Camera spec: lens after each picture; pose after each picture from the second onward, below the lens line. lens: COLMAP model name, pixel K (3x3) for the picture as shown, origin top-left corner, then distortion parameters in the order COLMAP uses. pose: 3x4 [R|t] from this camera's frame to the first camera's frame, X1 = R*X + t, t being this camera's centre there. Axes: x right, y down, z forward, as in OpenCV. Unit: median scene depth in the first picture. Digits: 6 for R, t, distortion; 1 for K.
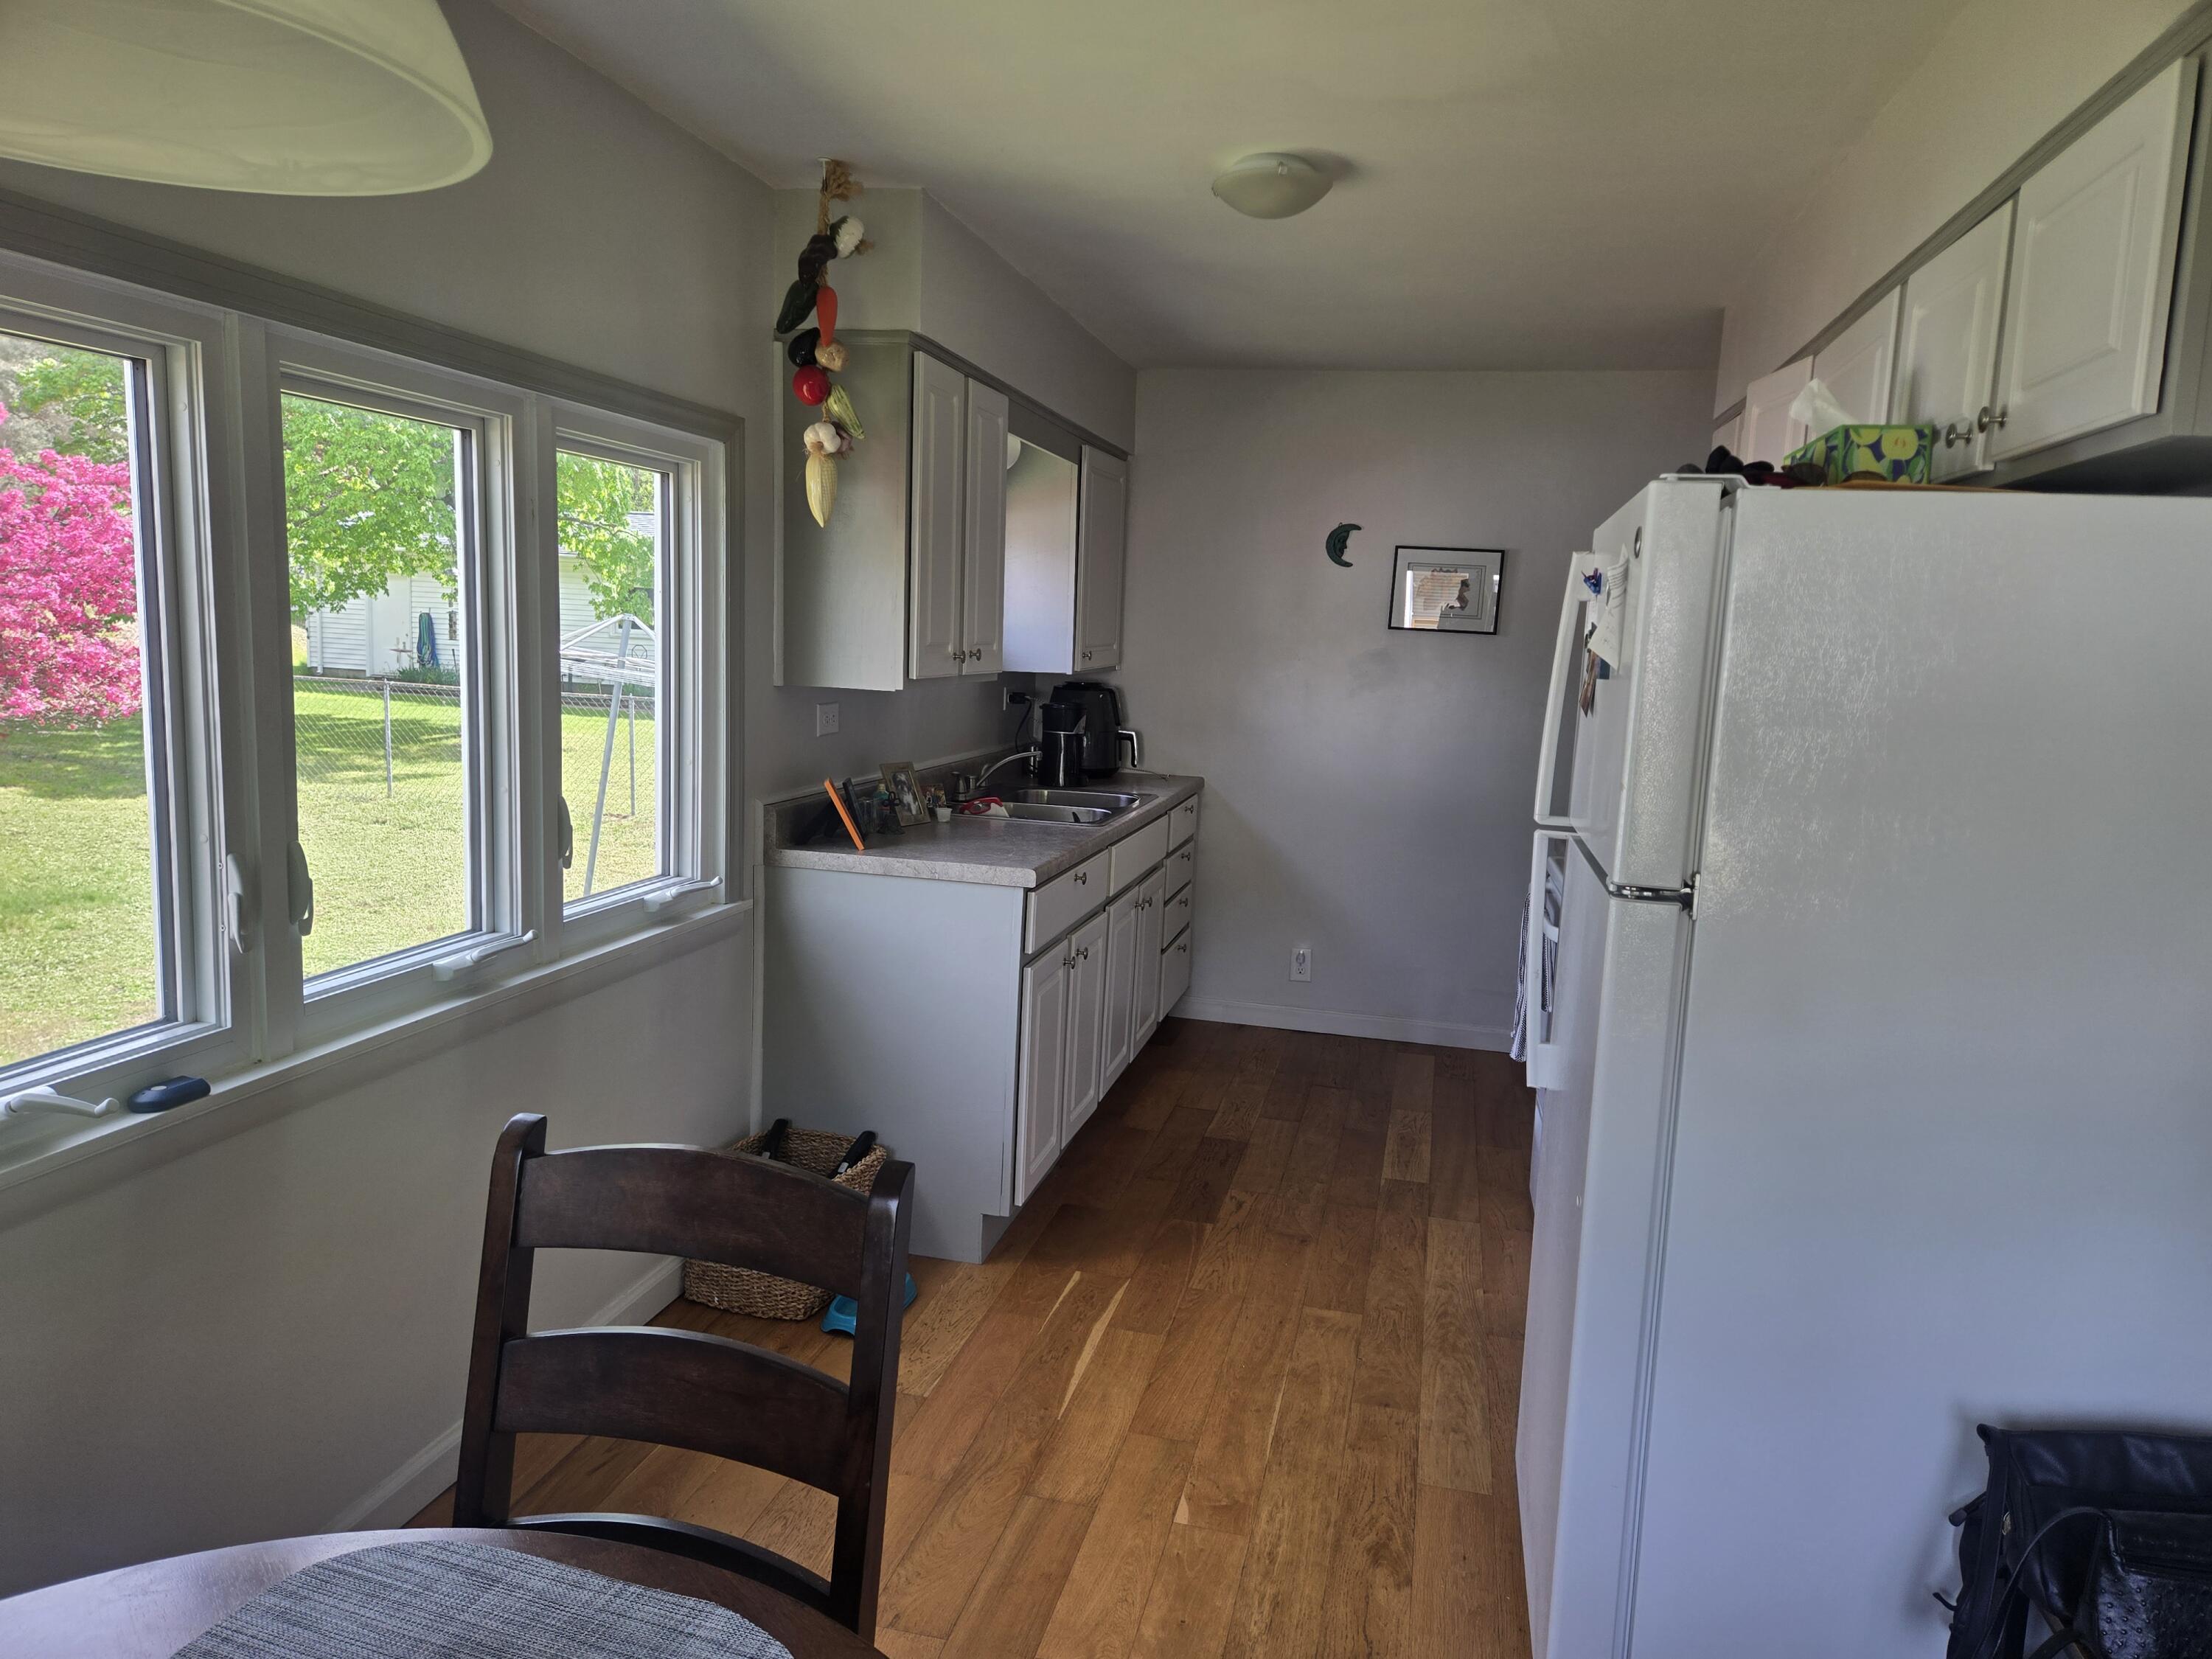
lens RADIAL K [[1460.8, 0, 1108.8], [0, 1460.8, 818.3], [0, 0, 1]] dist [0.047044, -0.044815]
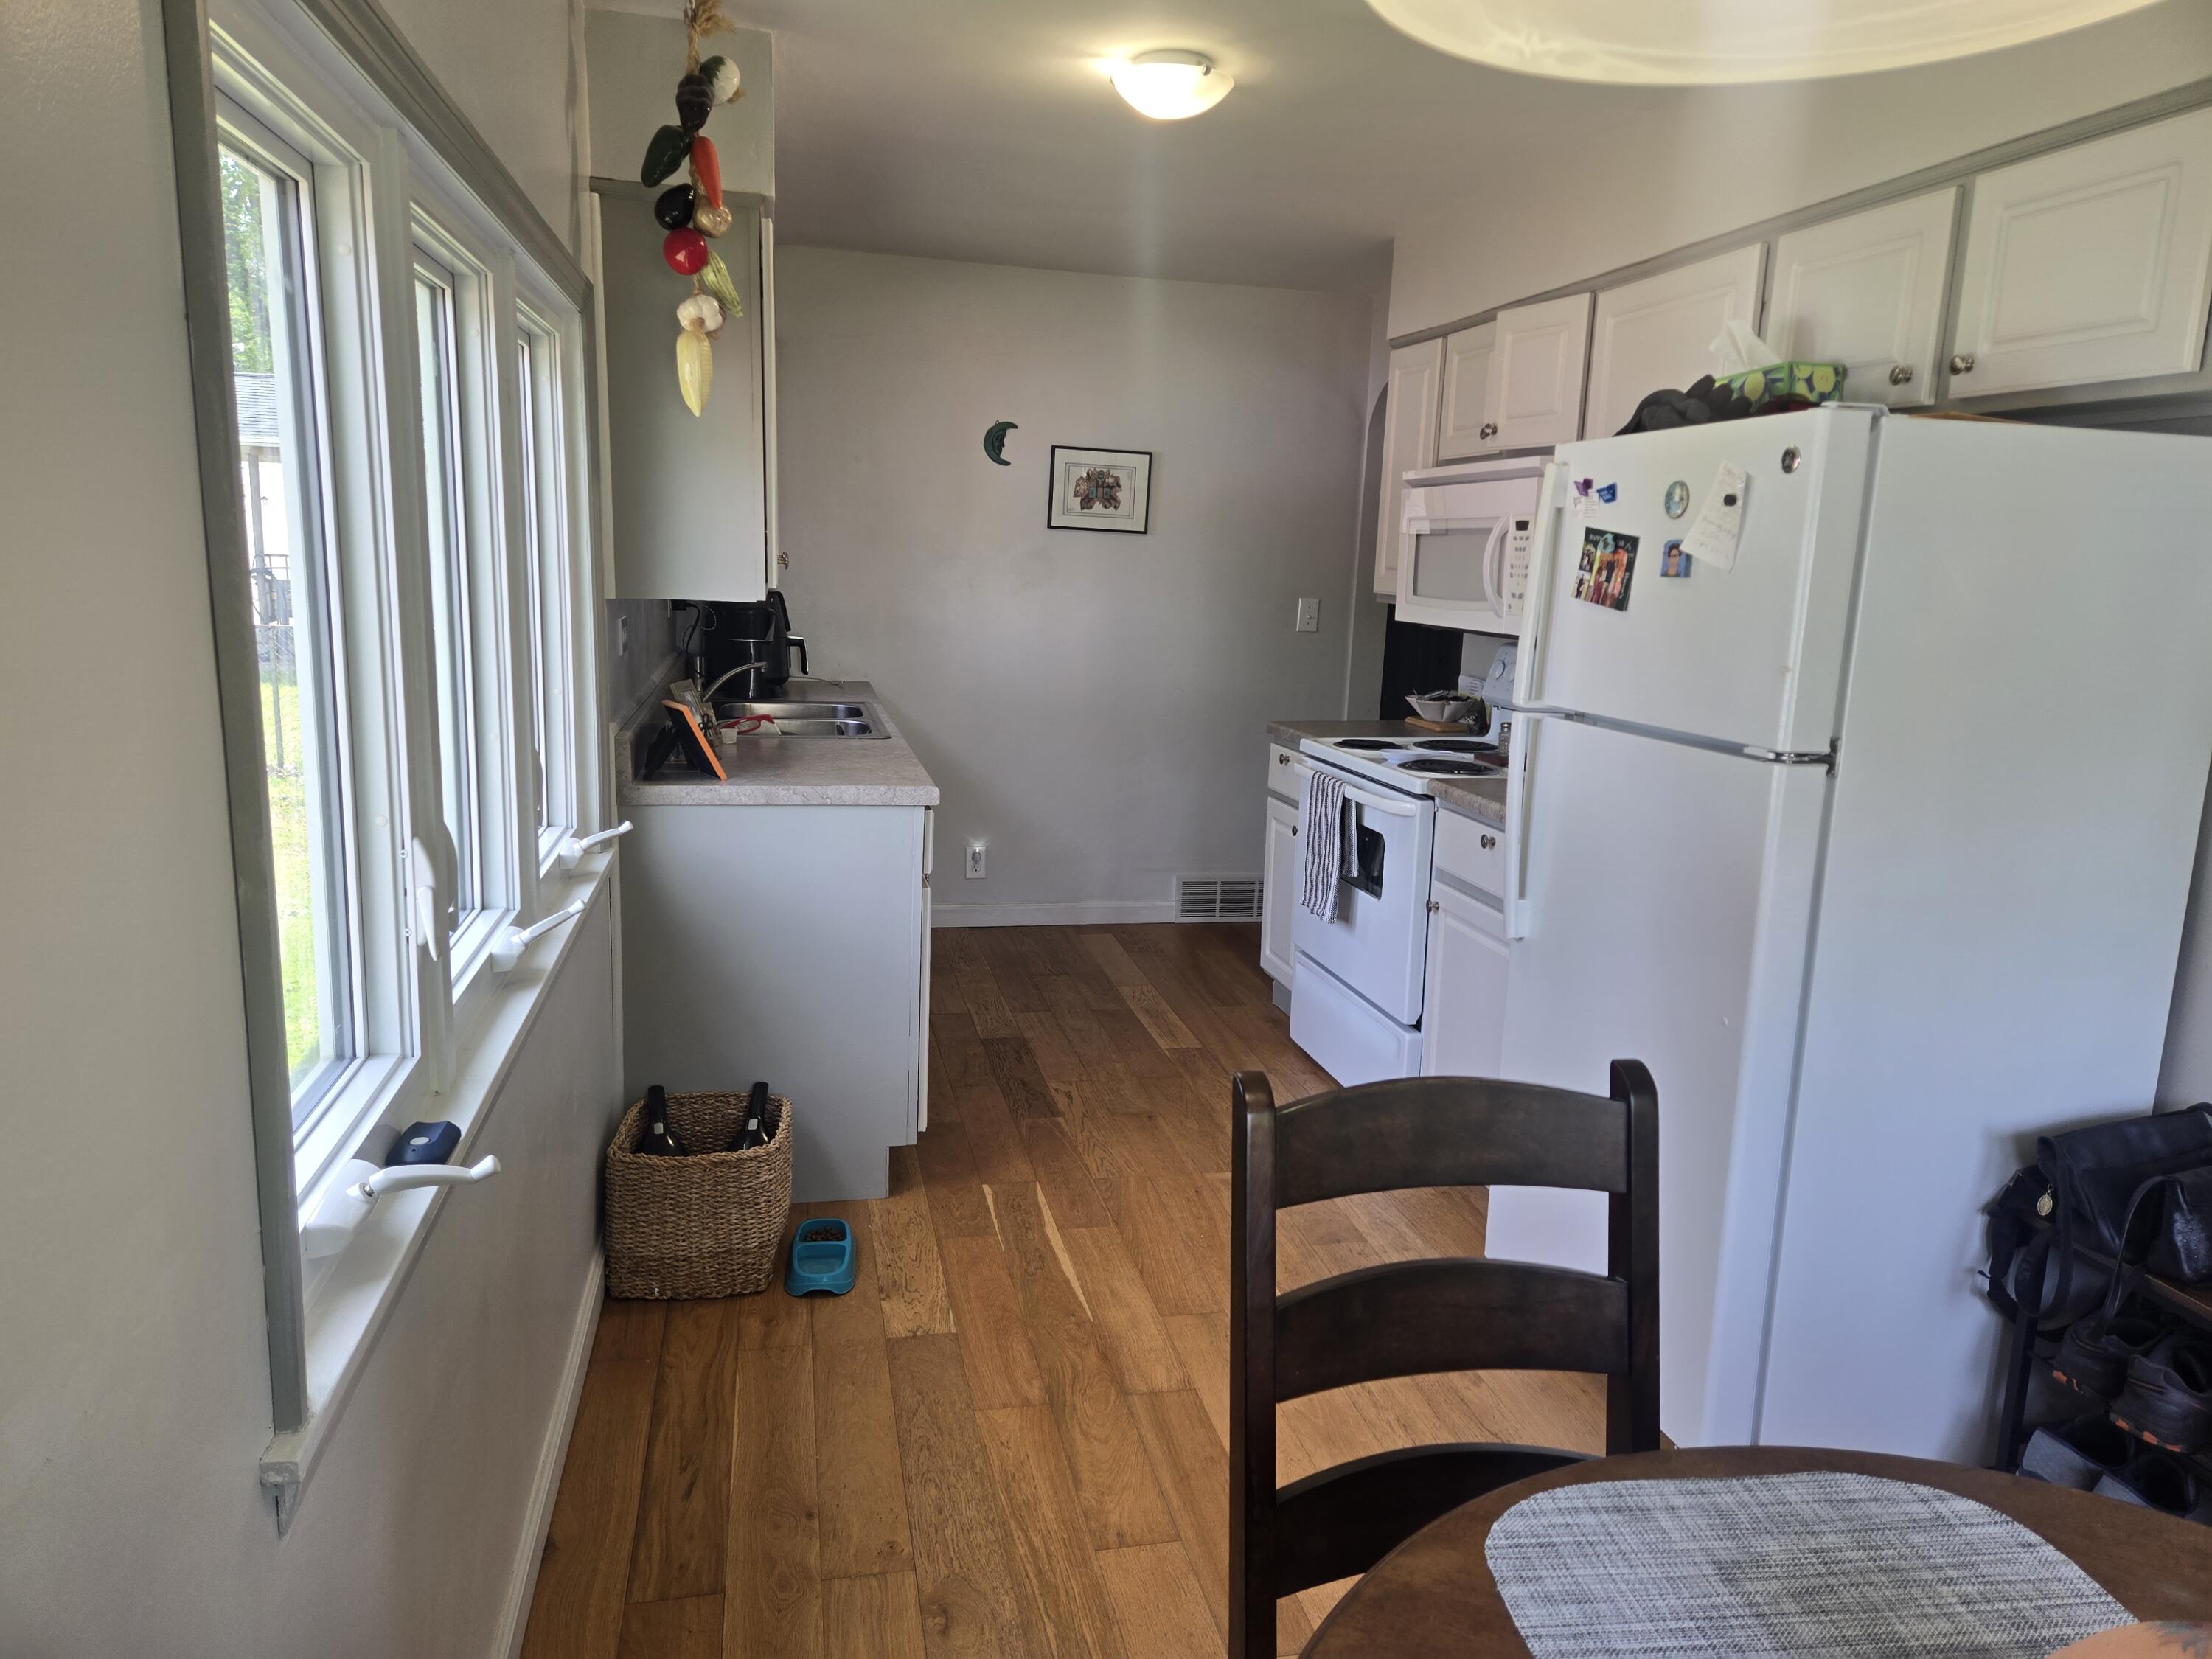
lens RADIAL K [[1460.8, 0, 1076.8], [0, 1460.8, 813.6], [0, 0, 1]] dist [0.047044, -0.044815]
pose [[0.902476, -0.086858, 0.421893, -0.370643], [0.057758, 0.995015, 0.081298, -0.019288], [-0.426851, -0.049002, 0.902993, 0.090972]]
